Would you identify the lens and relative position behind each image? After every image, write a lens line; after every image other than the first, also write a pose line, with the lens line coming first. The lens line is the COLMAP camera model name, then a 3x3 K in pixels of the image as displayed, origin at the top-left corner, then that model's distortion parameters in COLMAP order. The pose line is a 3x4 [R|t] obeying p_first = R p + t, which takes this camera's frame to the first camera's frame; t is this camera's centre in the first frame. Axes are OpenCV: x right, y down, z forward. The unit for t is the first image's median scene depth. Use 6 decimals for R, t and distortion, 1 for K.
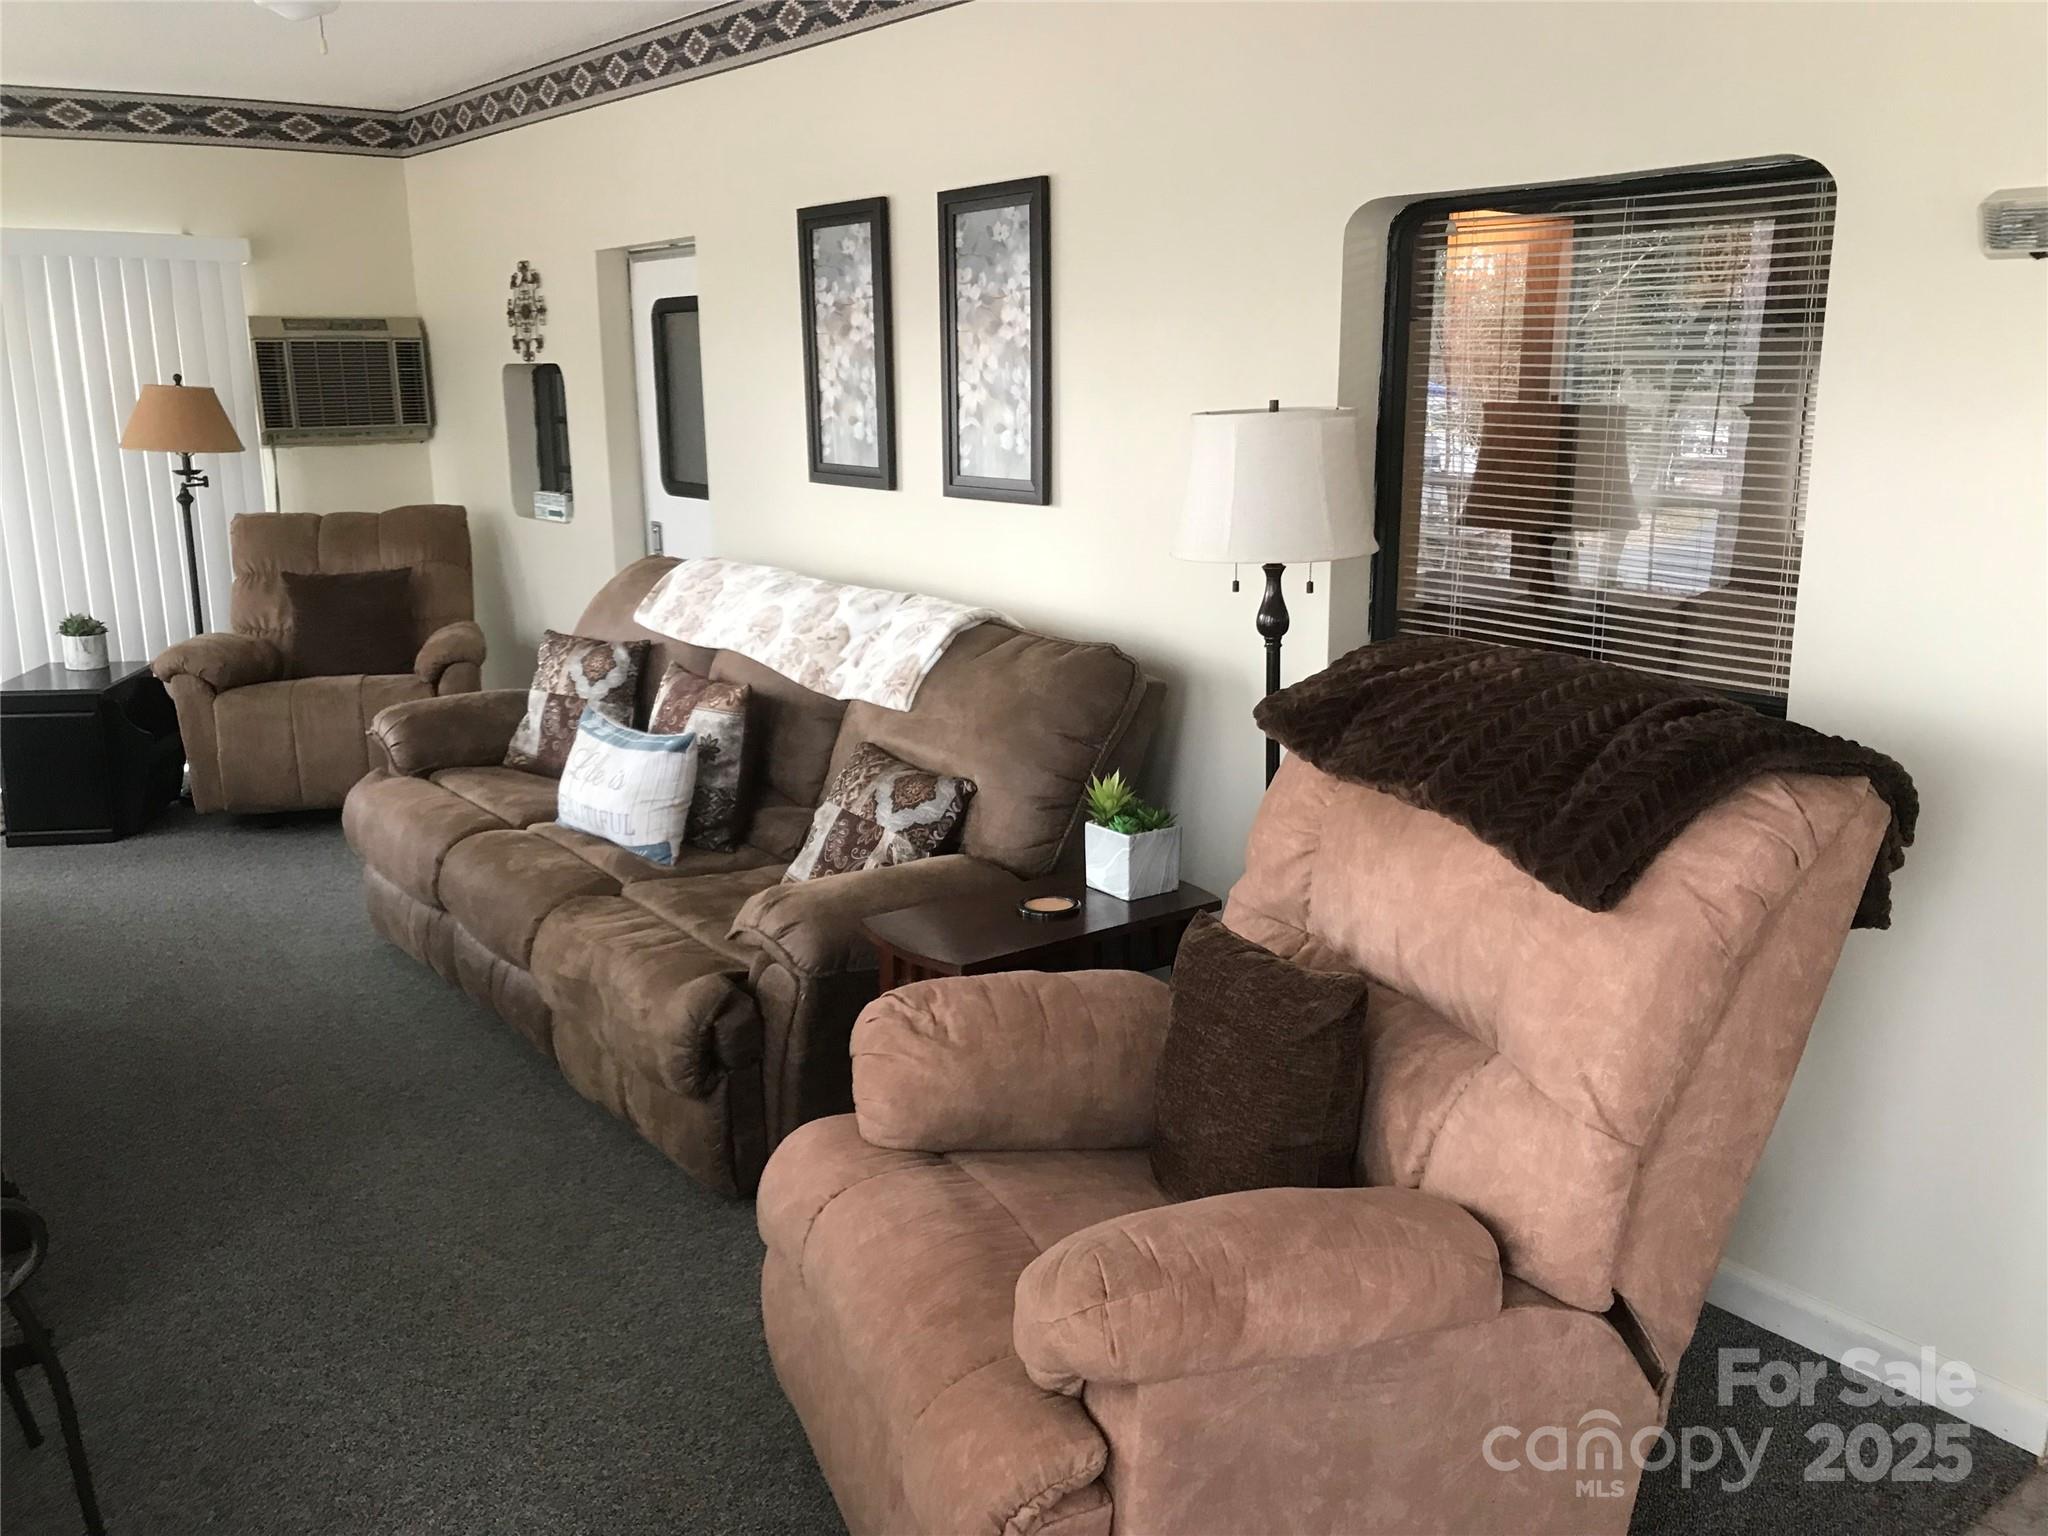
lens RADIAL K [[1663.9, 0, 1034.2], [0, 1663.9, 759.1], [0, 0, 1]] dist [0.033551, -0.038685]
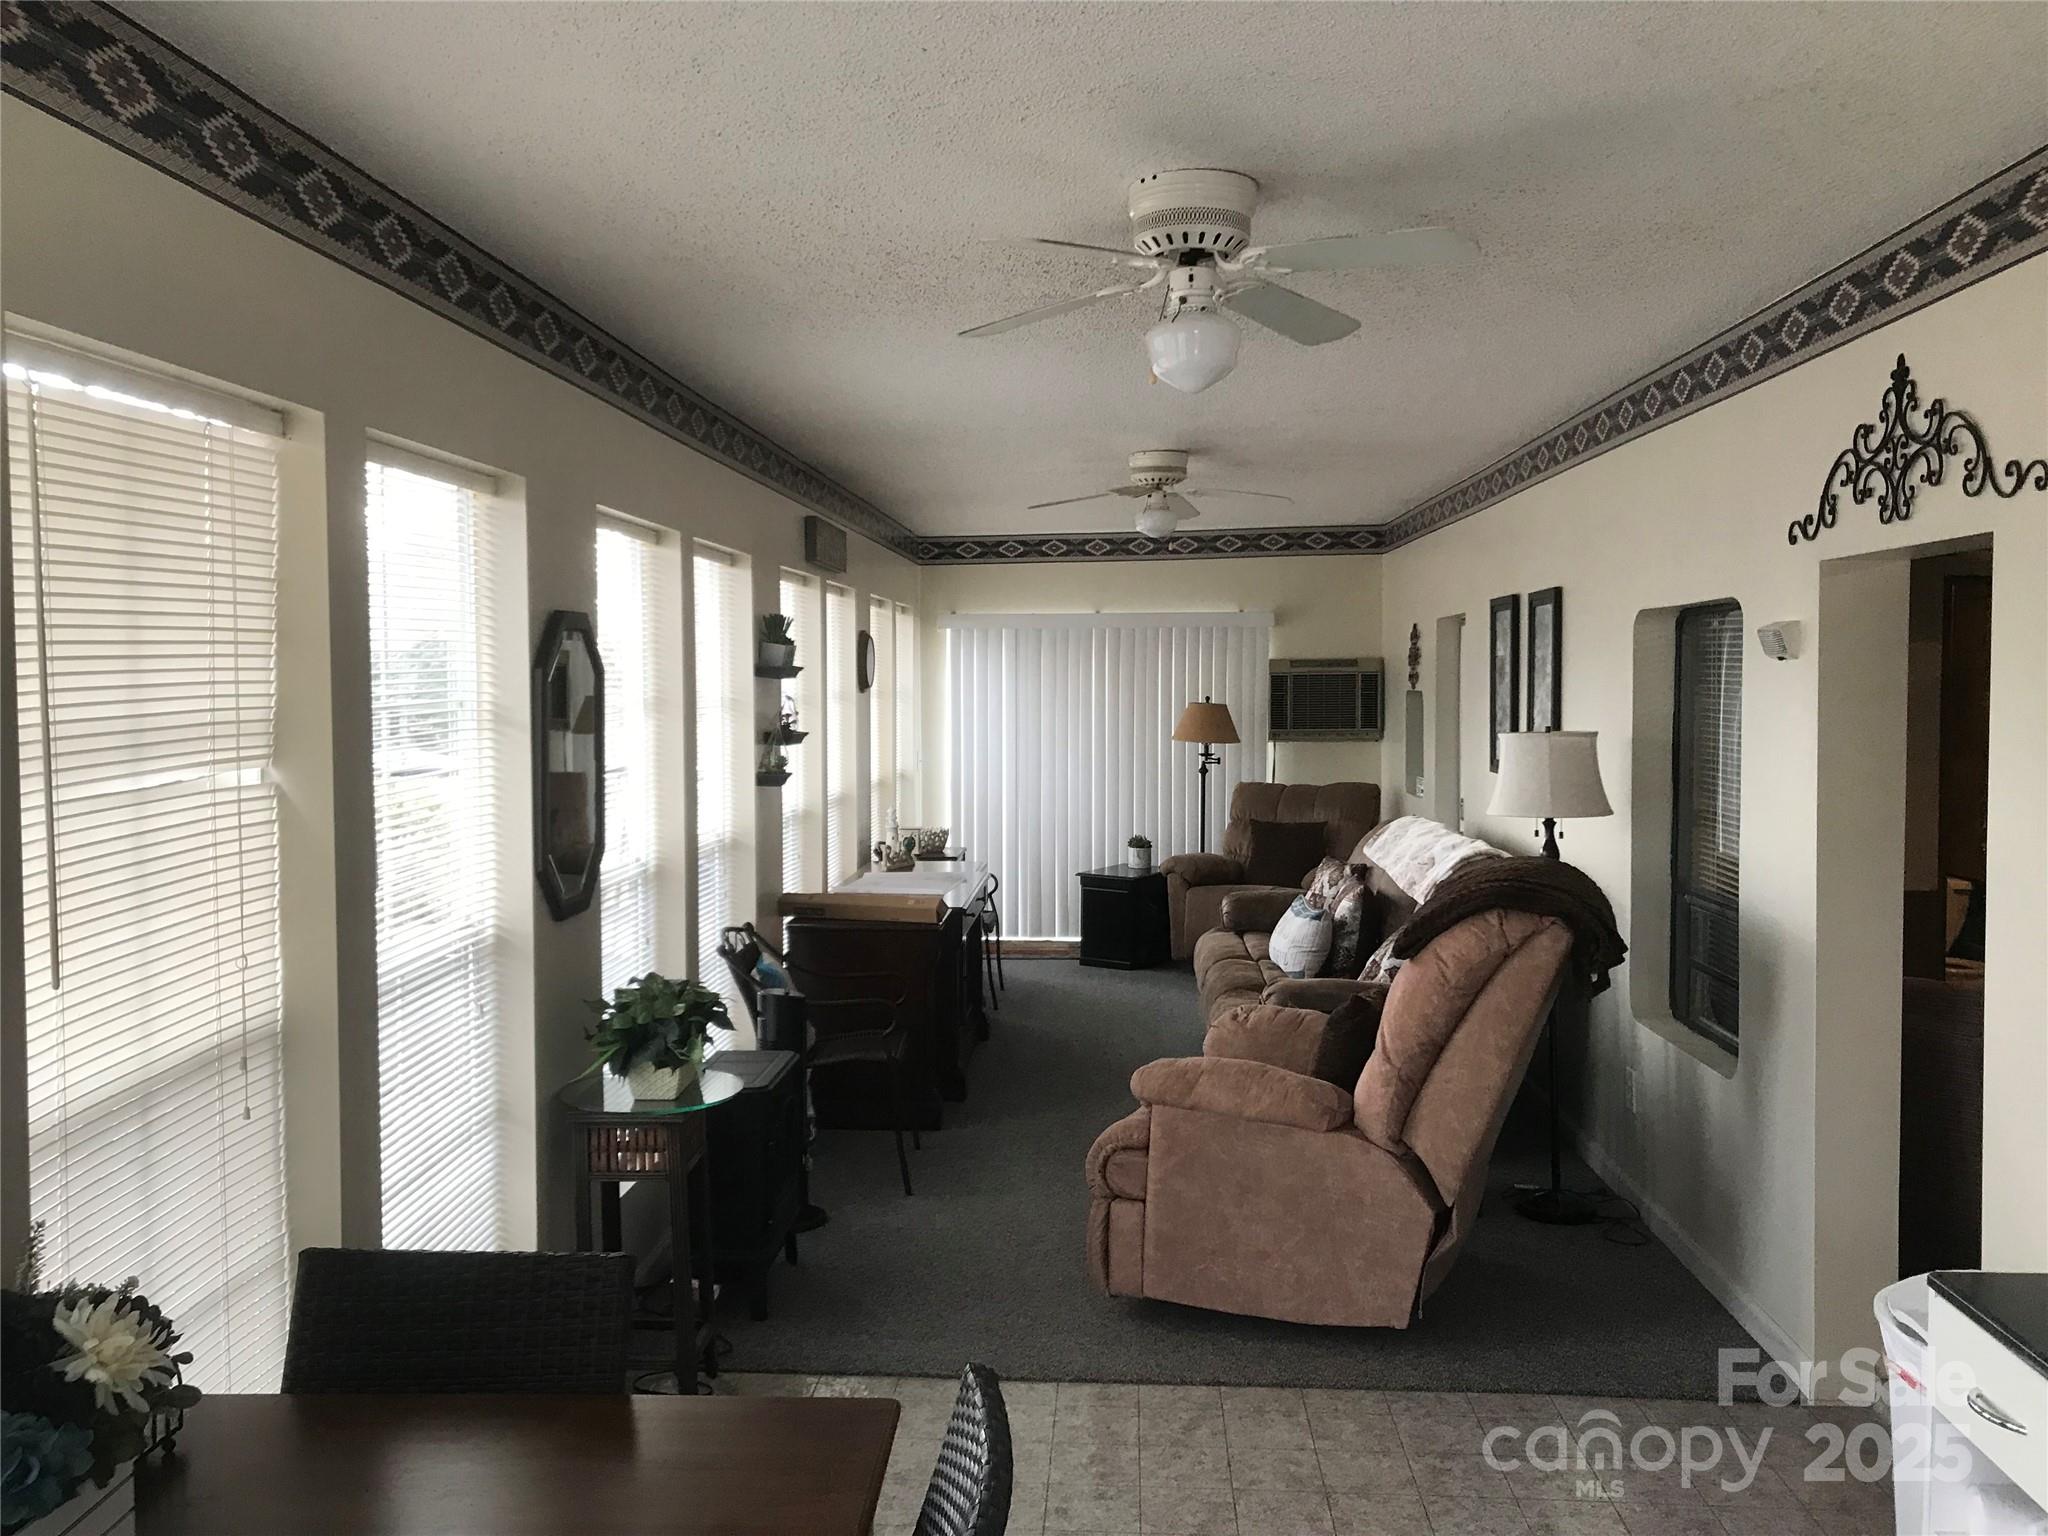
lens RADIAL K [[1663.9, 0, 1019.2], [0, 1663.9, 764.4], [0, 0, 1]] dist [0.033551, -0.038685]
pose [[0.740001, 0.037627, -0.671553, 0.451709], [-0.154309, 0.981301, -0.115055, 0.053404], [0.654666, 0.188768, 0.731969, -0.308656]]
